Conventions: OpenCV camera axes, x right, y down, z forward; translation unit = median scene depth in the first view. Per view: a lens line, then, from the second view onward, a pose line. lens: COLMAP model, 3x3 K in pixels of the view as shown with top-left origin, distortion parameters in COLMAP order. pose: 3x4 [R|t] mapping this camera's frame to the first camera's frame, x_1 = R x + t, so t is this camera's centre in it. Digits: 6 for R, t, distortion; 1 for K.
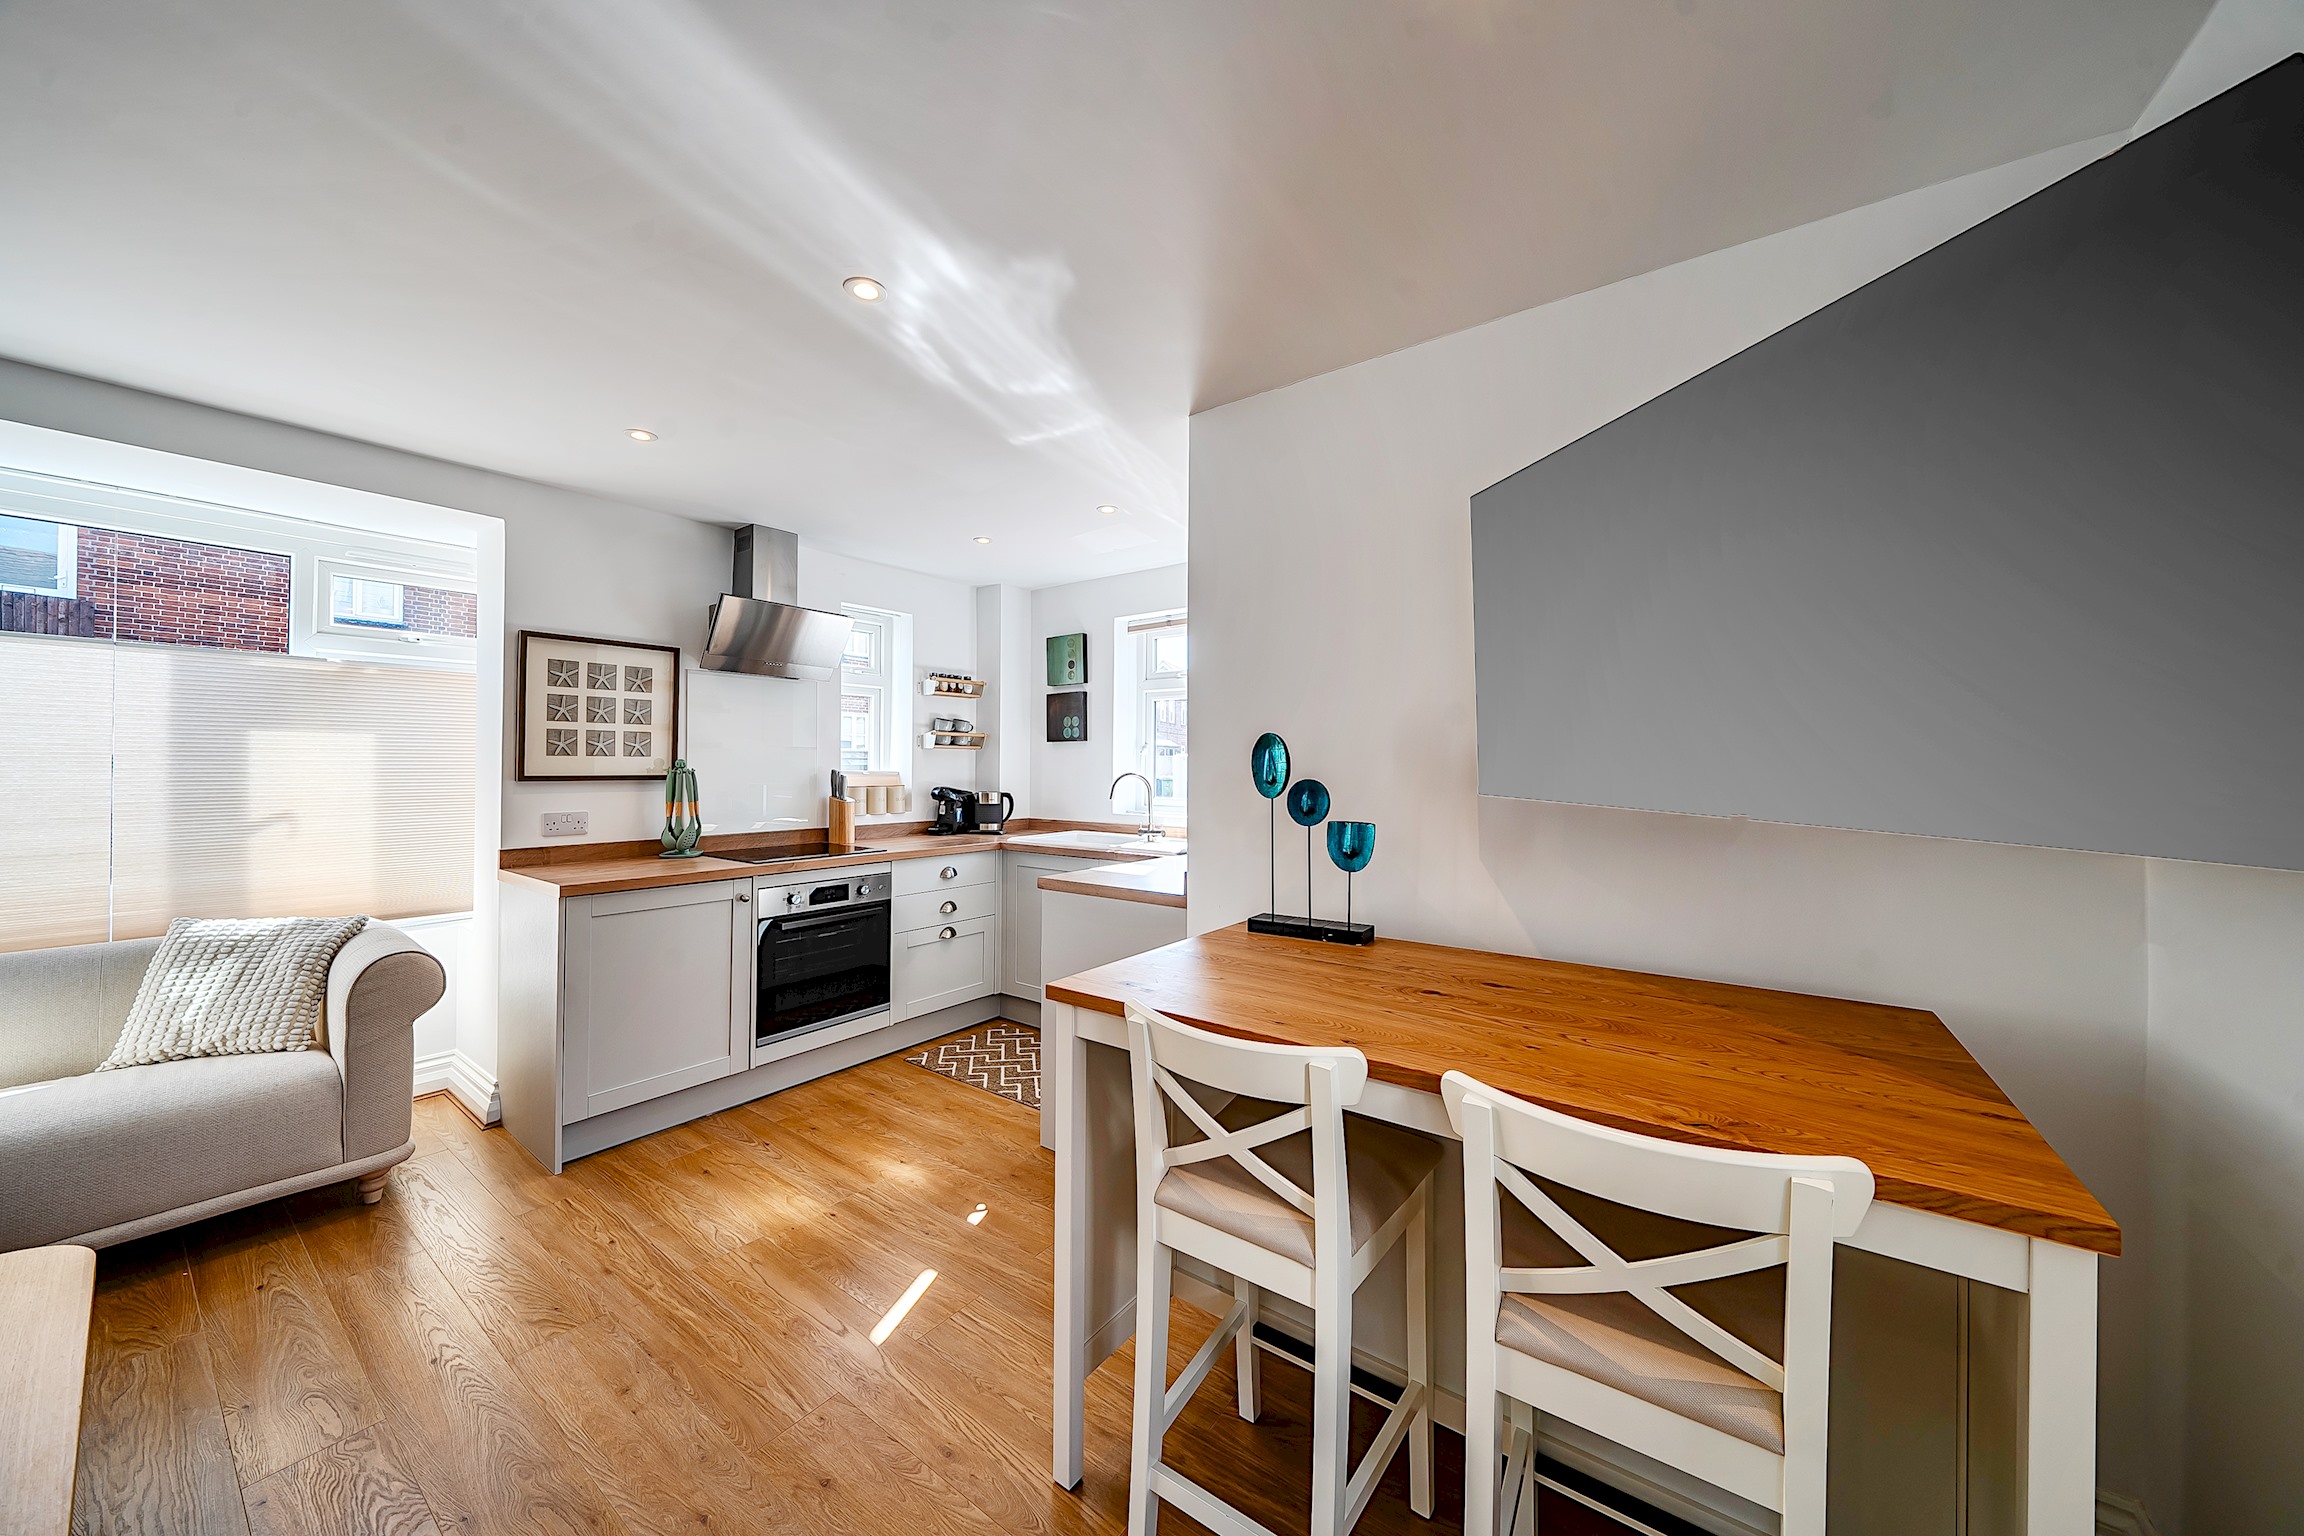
lens RADIAL K [[801.6, 0, 1132.8], [0, 801.6, 759.2], [0, 0, 1]] dist [-0.003053, -0.000161]
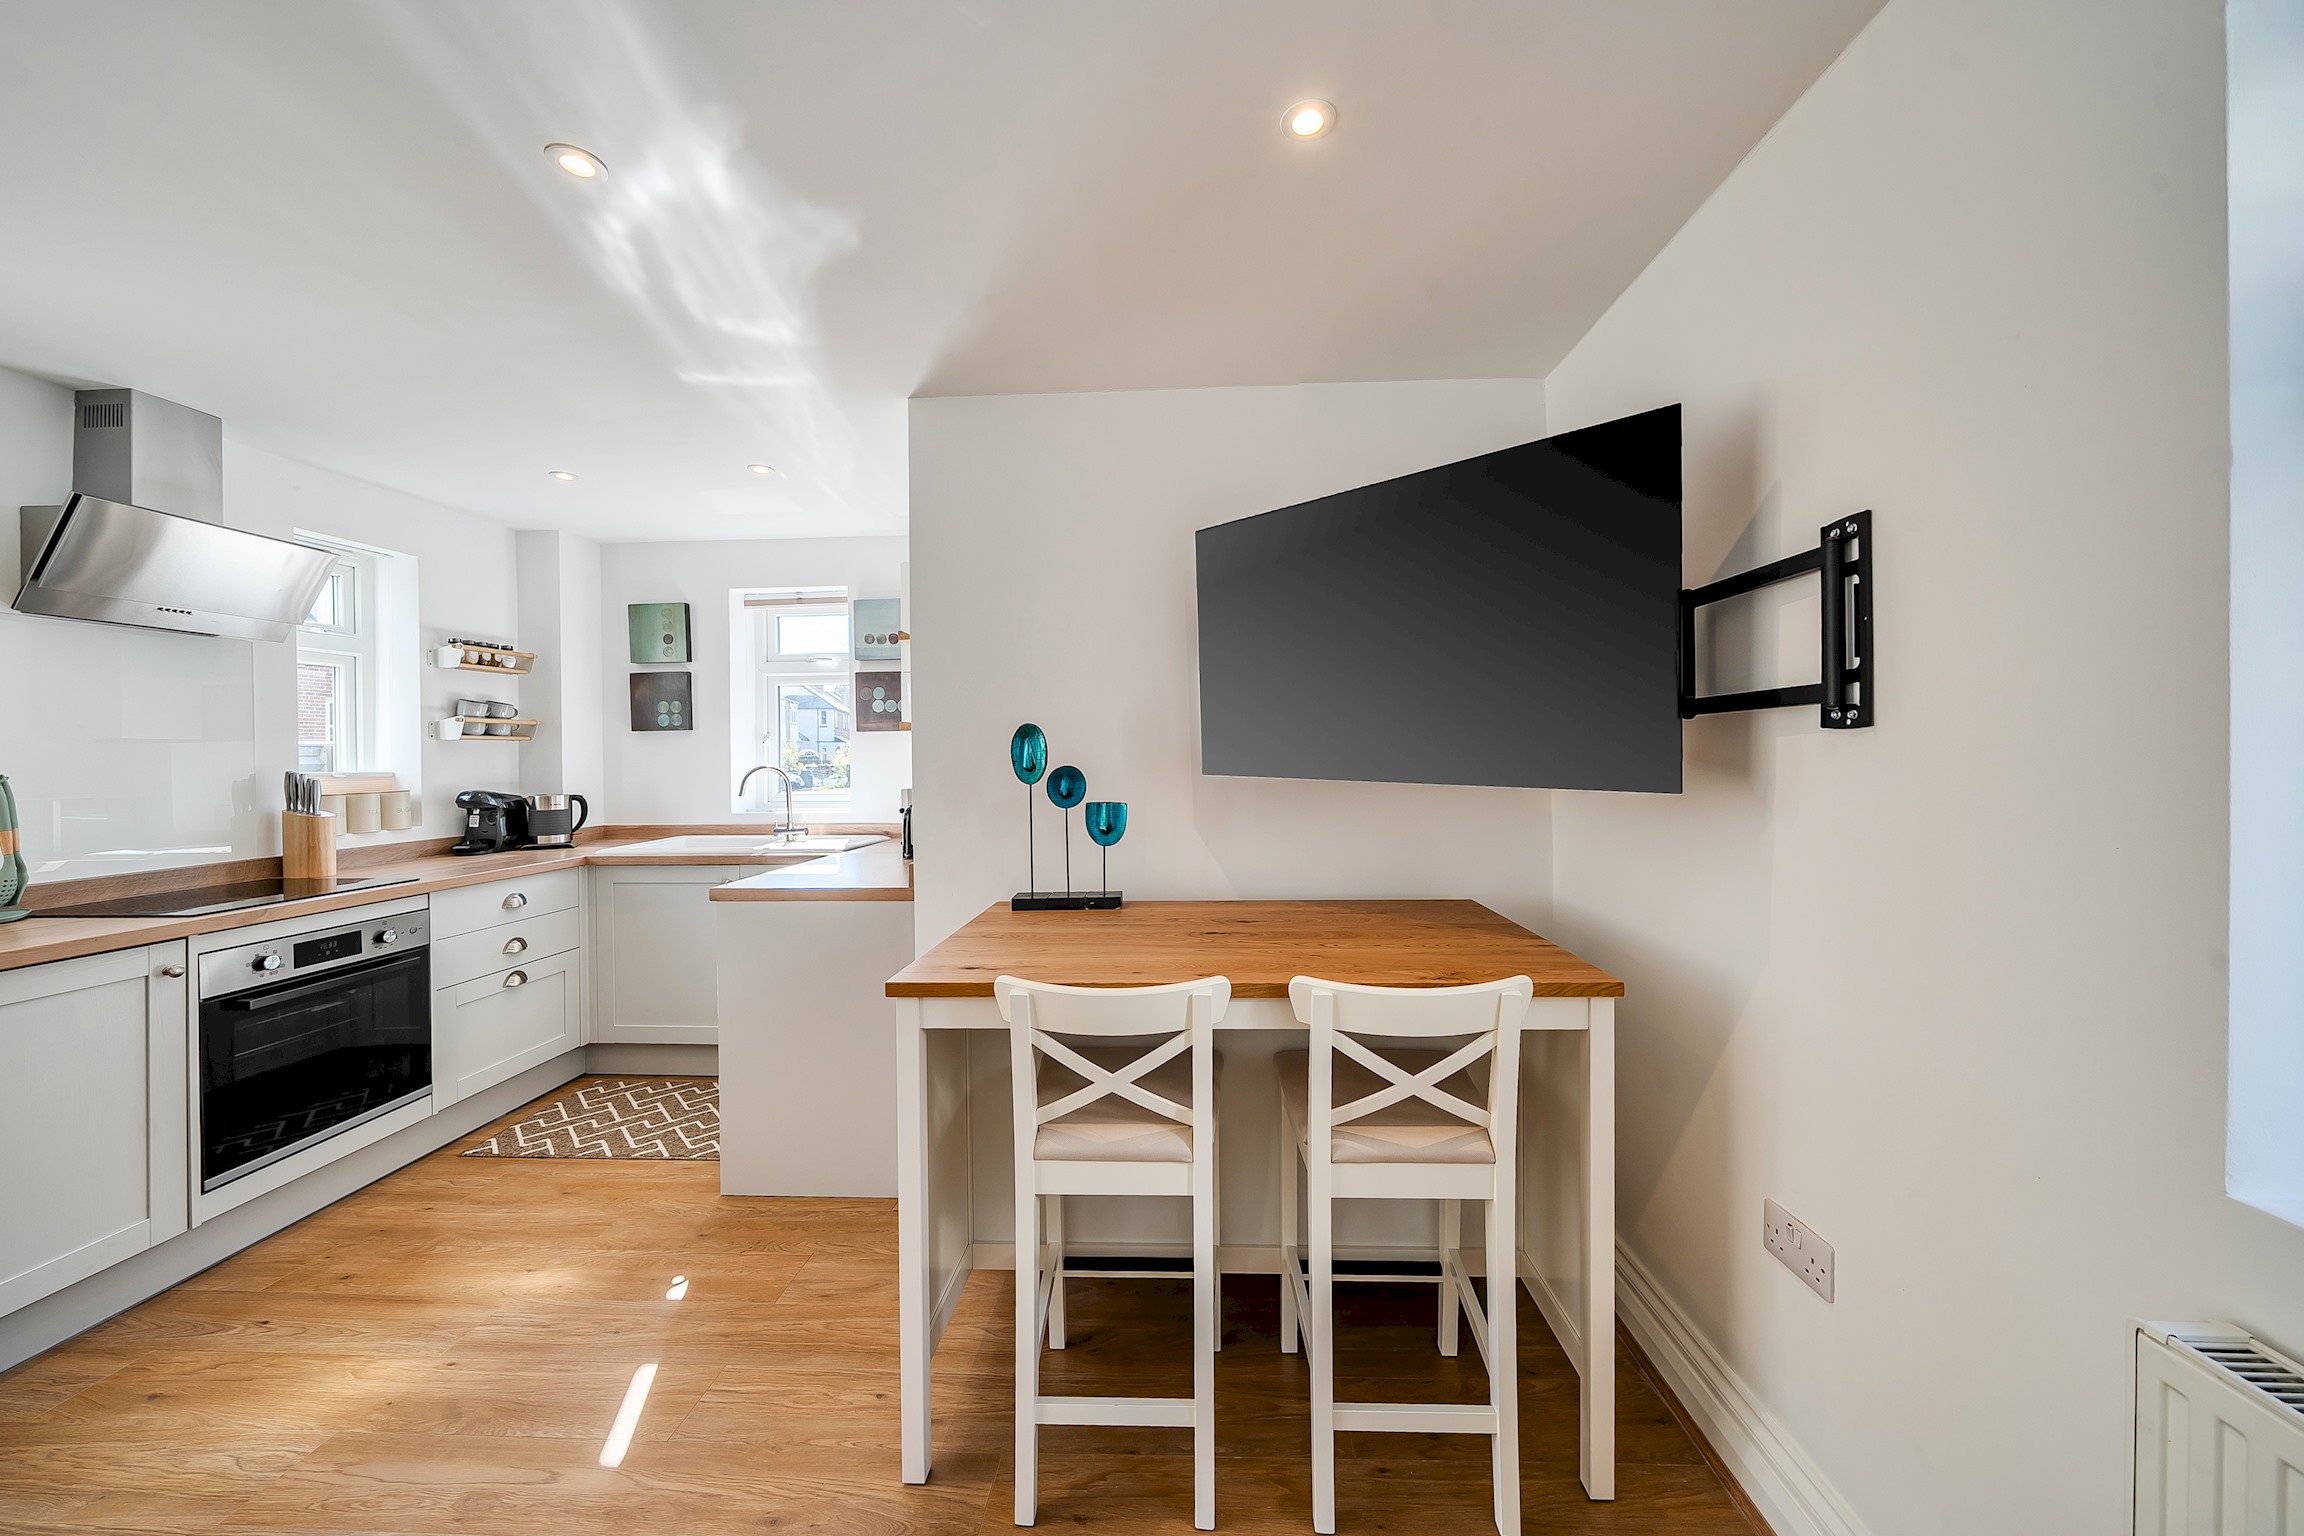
lens RADIAL K [[810.9, 0, 1175.6], [0, 810.9, 757.3], [0, 0, 1]] dist [-0.001053, -0.000020]
pose [[0.824366, -0.017166, 0.565796, -0.165854], [0.011130, 0.999838, 0.014118, -0.000364], [-0.565947, -0.005341, 0.824424, -0.002346]]
